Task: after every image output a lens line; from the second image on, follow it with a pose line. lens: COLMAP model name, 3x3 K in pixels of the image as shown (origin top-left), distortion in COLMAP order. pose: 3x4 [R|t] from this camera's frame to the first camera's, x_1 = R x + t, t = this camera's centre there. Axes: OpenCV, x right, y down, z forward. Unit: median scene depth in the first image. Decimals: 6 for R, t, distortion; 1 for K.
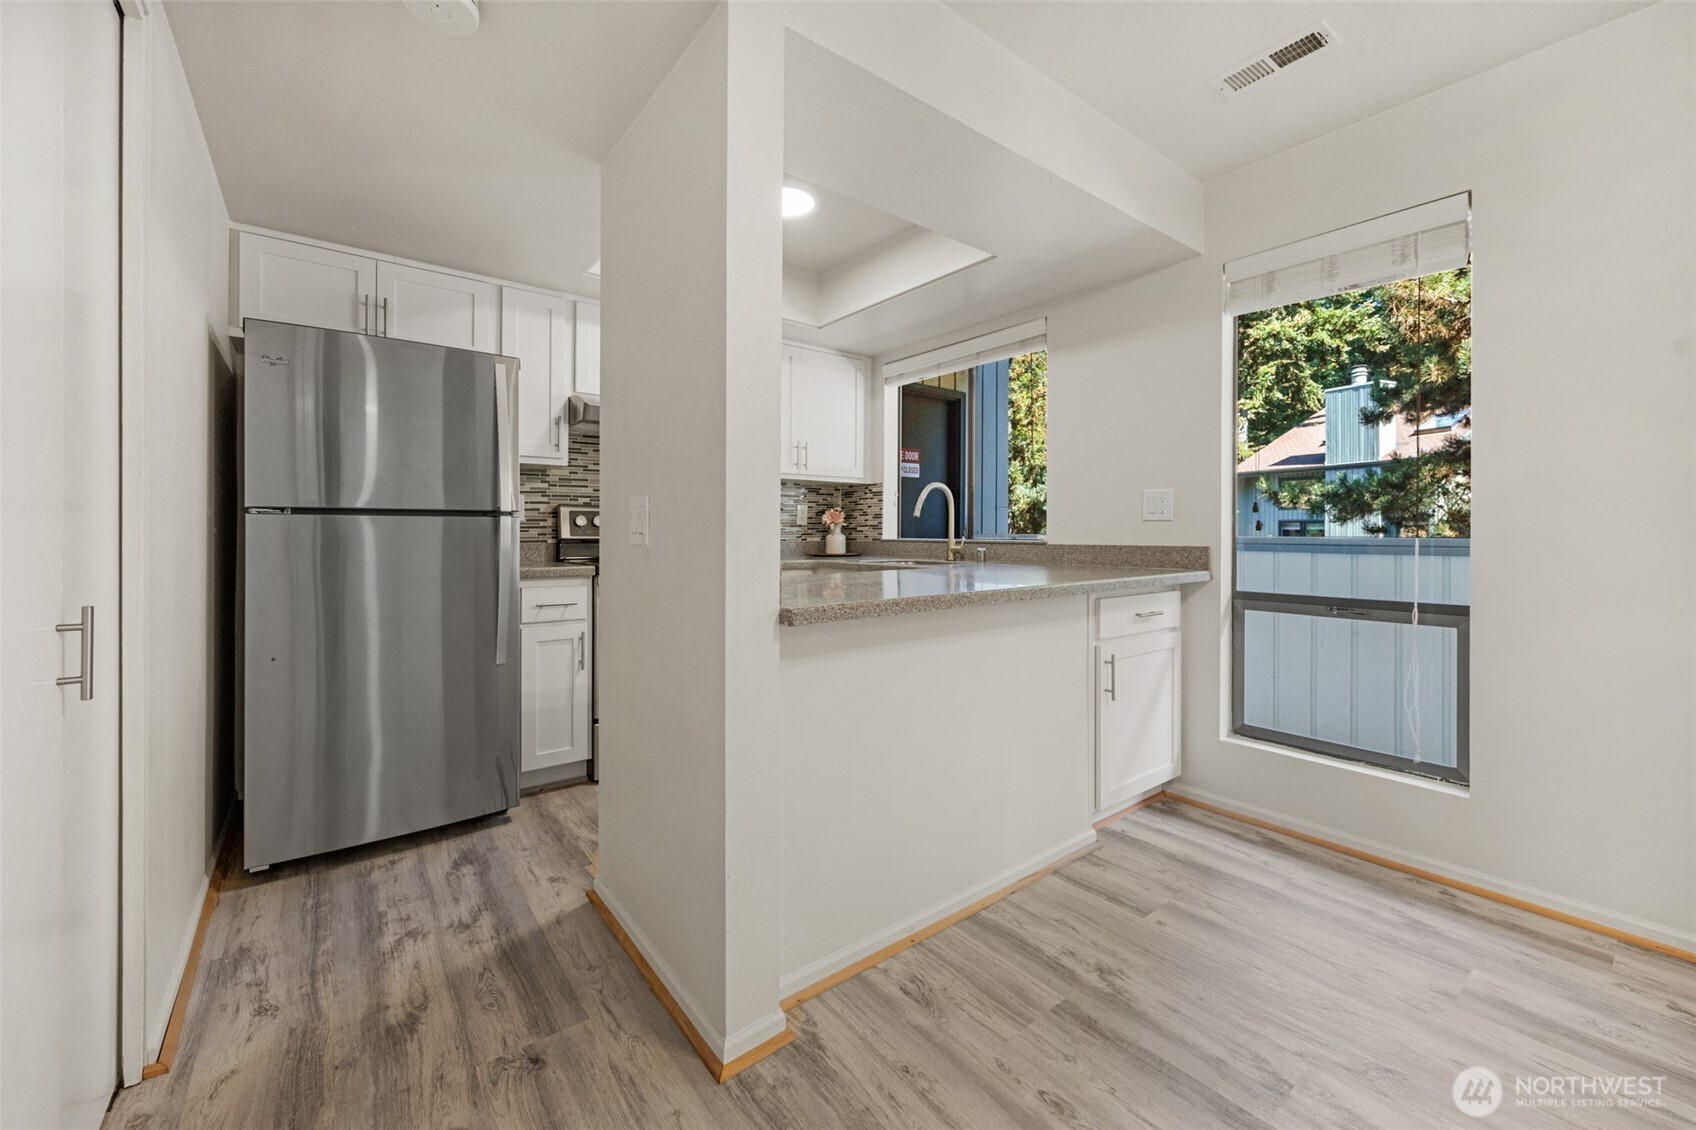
lens RADIAL K [[661.7, 0, 861.8], [0, 661.7, 532.7], [0, 0, 1]] dist [0.001310, 0.000318]
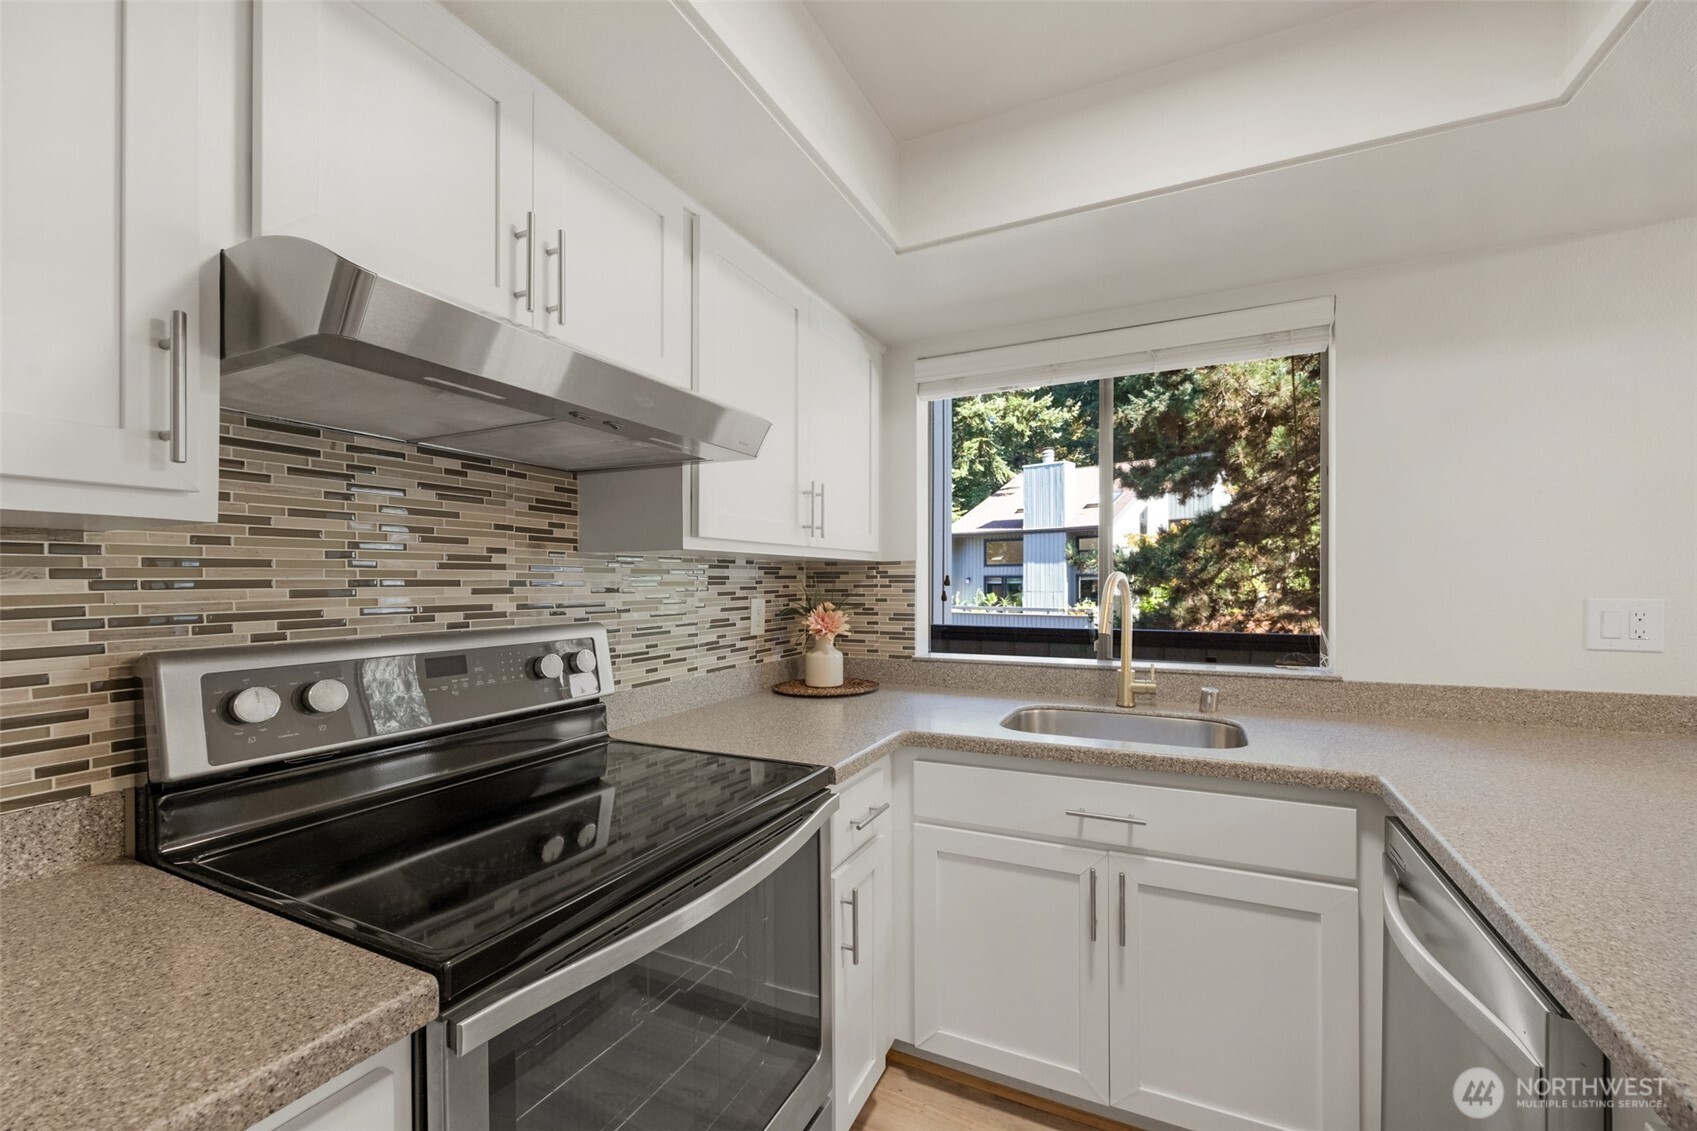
lens RADIAL K [[664.1, 0, 924.6], [0, 664.1, 586.1], [0, 0, 1]] dist [-0.000957, -0.000069]
pose [[0.878723, -0.012594, 0.477166, -0.322939], [0.013808, 0.999904, 0.000964, -0.071352], [-0.477133, 0.005742, 0.878812, 0.636300]]
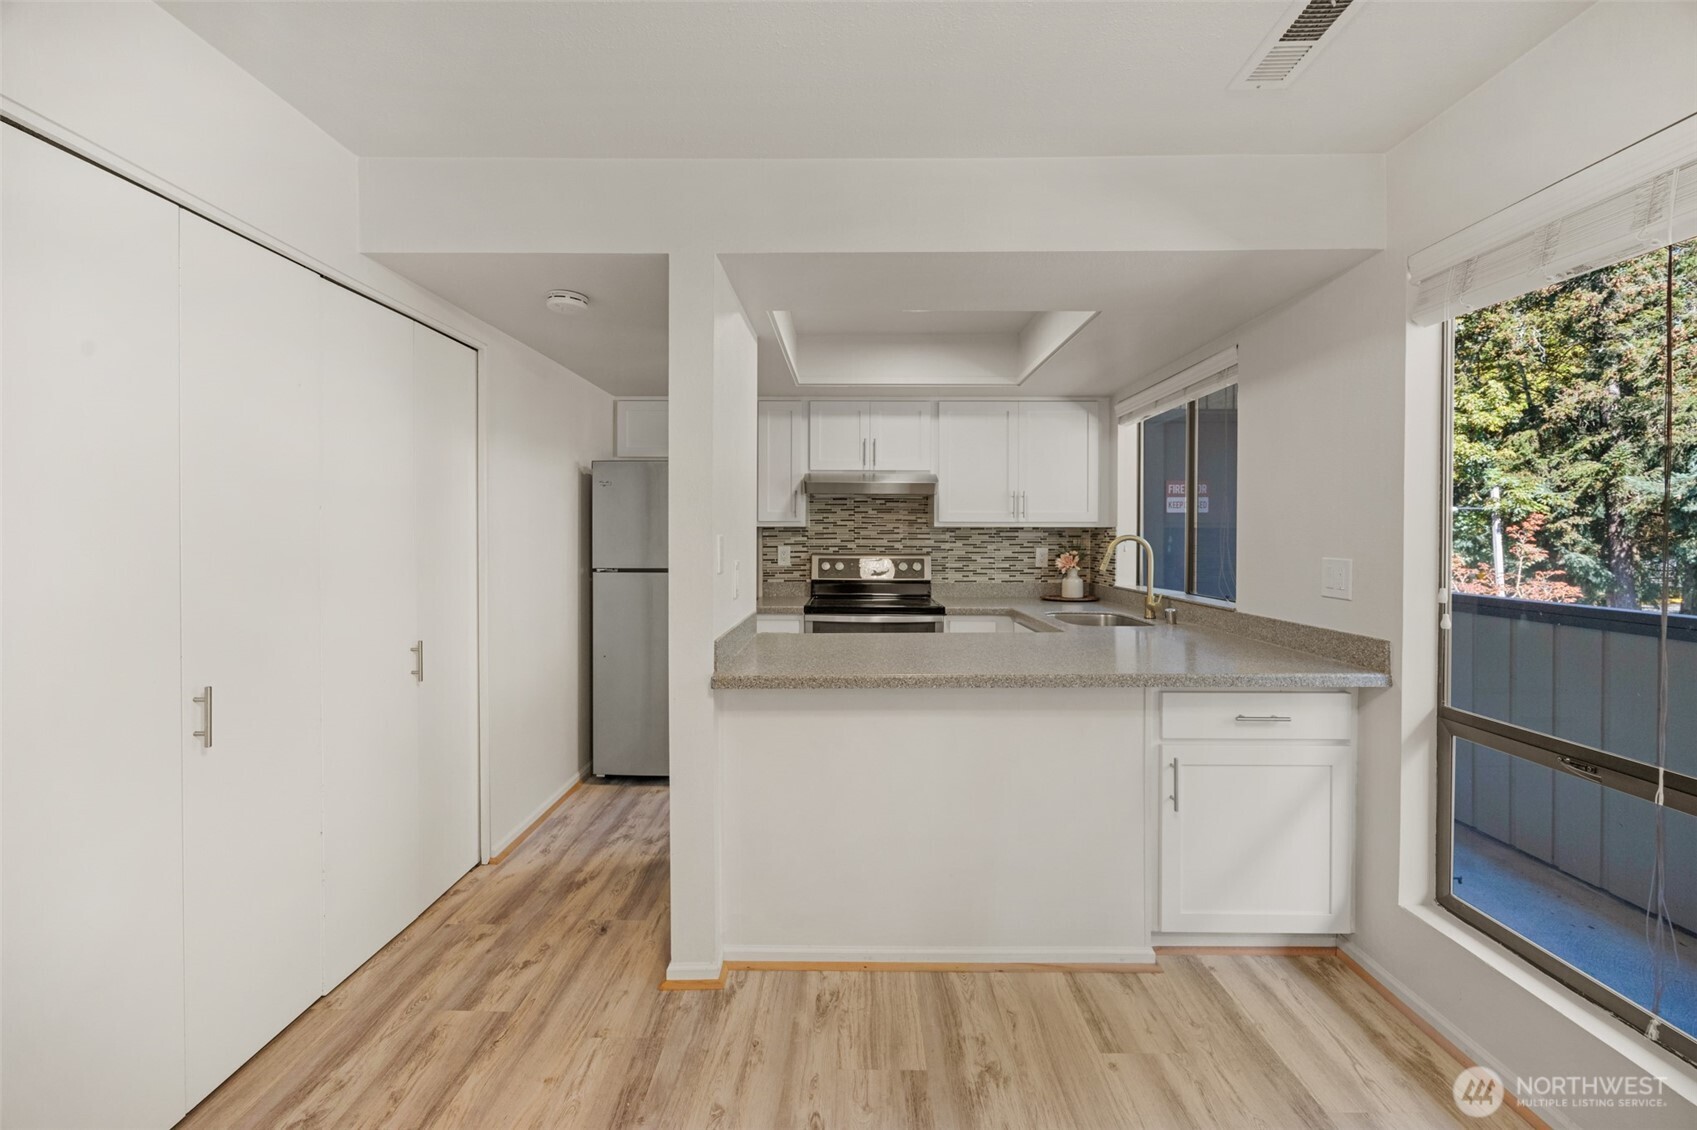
lens RADIAL K [[666.4, 0, 908.6], [0, 666.4, 533.7], [0, 0, 1]] dist [-0.003608, -0.000112]
pose [[0.790677, 0.009021, -0.612167, 0.533362], [-0.006521, 0.999959, 0.006313, -0.096814], [0.612199, -0.000999, 0.790703, 0.076632]]
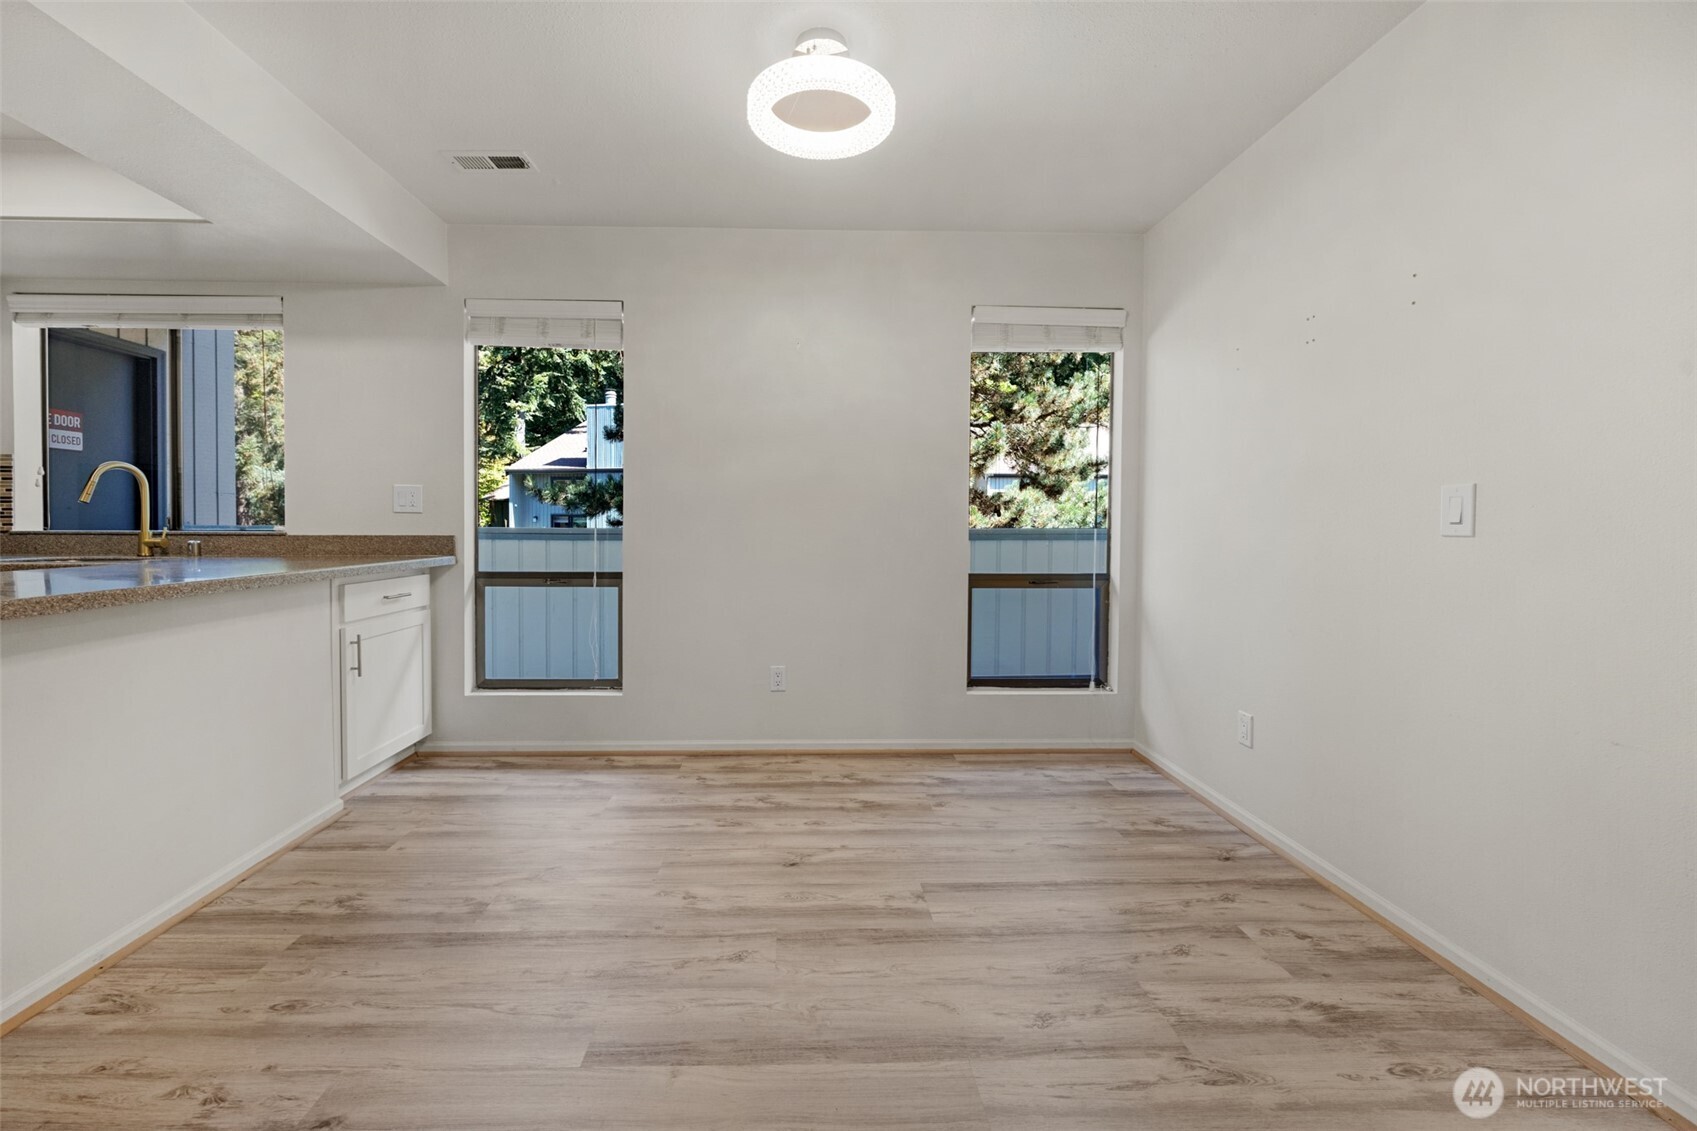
lens RADIAL K [[650.6, 0, 811.5], [0, 650.6, 541.6], [0, 0, 1]] dist [-0.001520, -0.000985]
pose [[0.591405, -0.016968, 0.806196, -0.034060], [-0.003192, 0.999722, 0.023382, 0.002318], [-0.806368, -0.016402, 0.591186, -0.196348]]
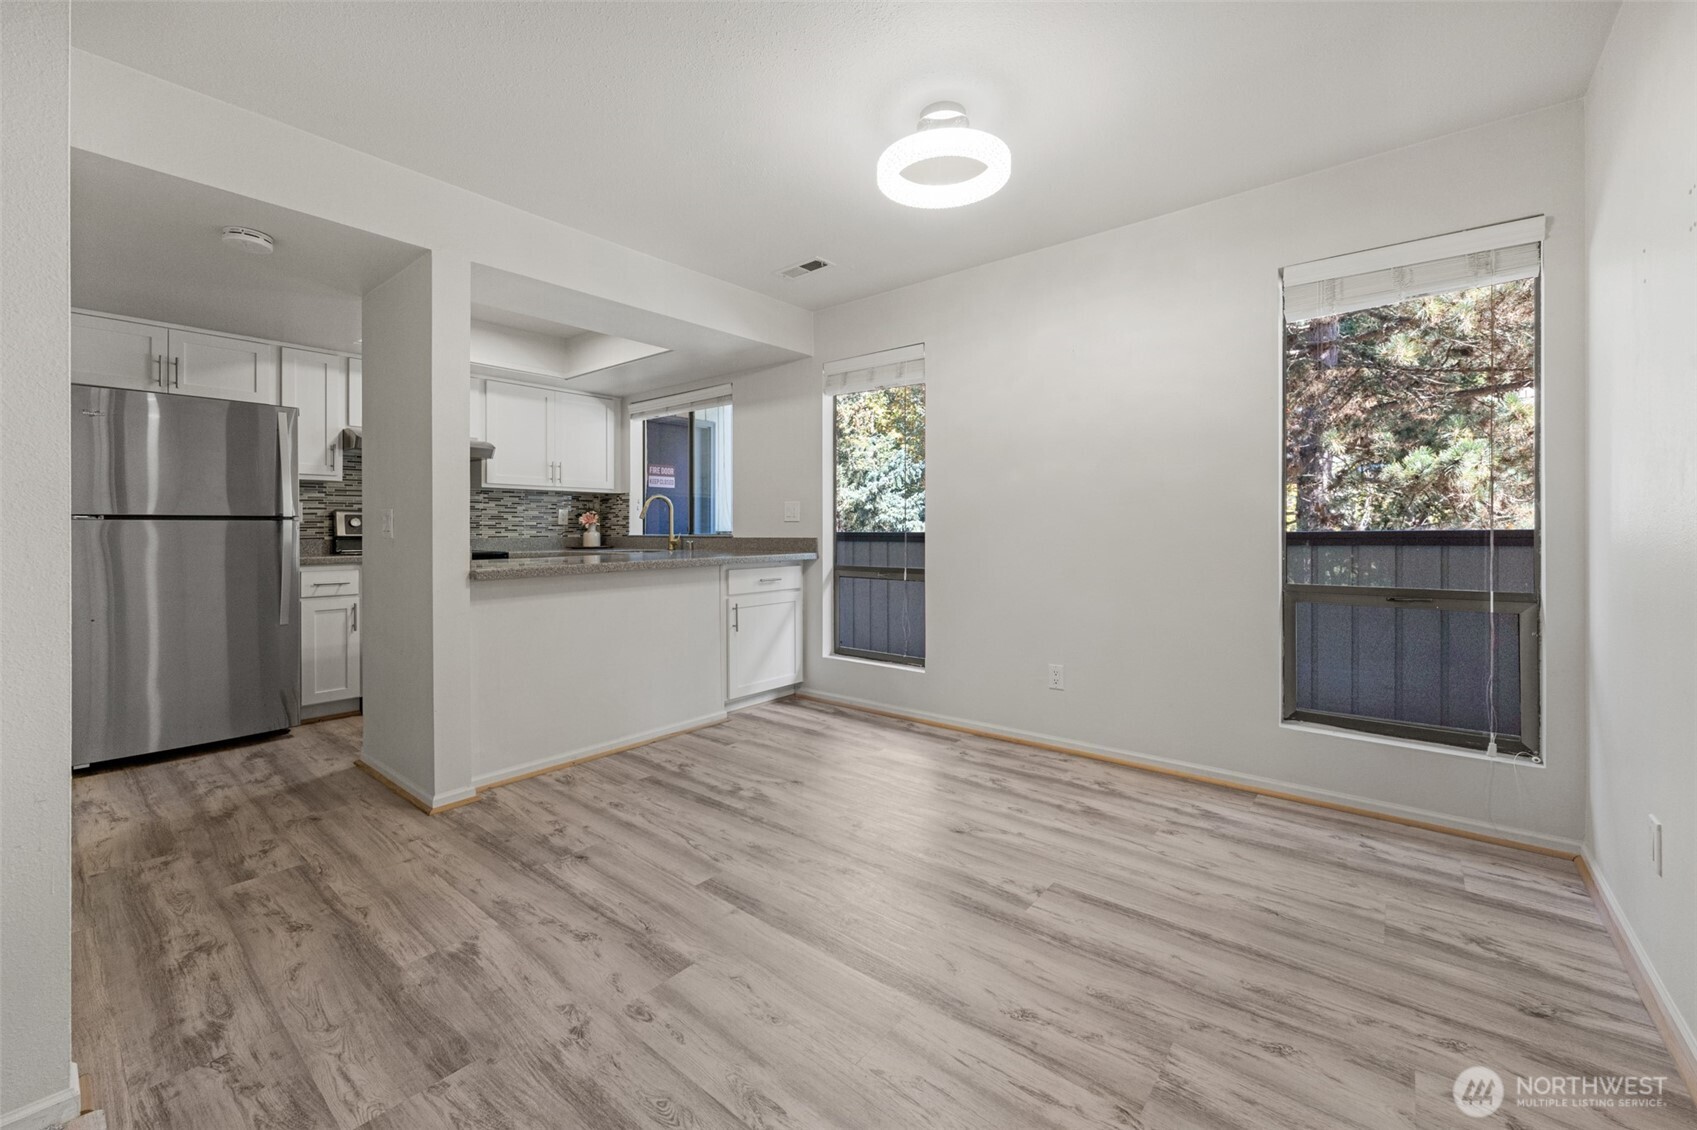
lens RADIAL K [[653.5, 0, 901.9], [0, 653.5, 531.3], [0, 0, 1]] dist [0.000934, 0.000023]
pose [[0.963096, -0.005384, 0.269103, 0.284538], [0.004843, 0.999985, 0.002675, 0.001513], [-0.269113, -0.001273, 0.963108, -0.567792]]
